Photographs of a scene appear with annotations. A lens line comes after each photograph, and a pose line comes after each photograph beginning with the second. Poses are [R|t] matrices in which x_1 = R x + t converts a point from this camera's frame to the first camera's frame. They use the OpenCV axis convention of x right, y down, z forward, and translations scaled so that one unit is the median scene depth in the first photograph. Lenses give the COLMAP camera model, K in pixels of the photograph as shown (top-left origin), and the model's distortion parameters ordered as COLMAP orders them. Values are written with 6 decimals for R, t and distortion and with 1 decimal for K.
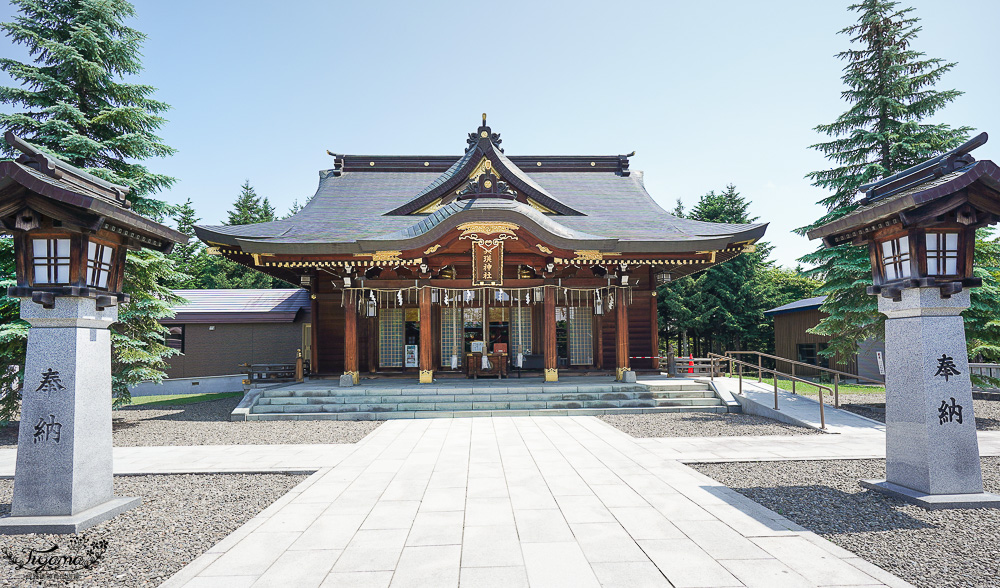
lens RADIAL K [[514.4, 0, 497.3], [0, 514.4, 327.6], [0, 0, 1]] dist [-0.009835, 0.002913]
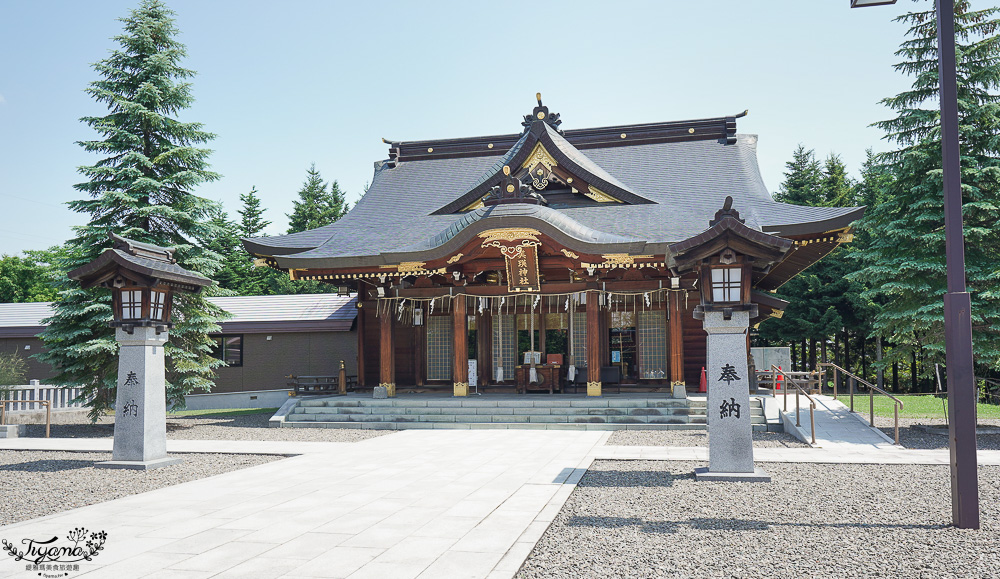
lens RADIAL K [[751.9, 0, 495.3], [0, 751.9, 327.9], [0, 0, 1]] dist [-0.003037, 0.001462]
pose [[0.968918, -0.010250, -0.247171, 0.299454], [0.009589, 0.999947, -0.003876, -0.013600], [0.247197, 0.001385, 0.968964, -0.367698]]
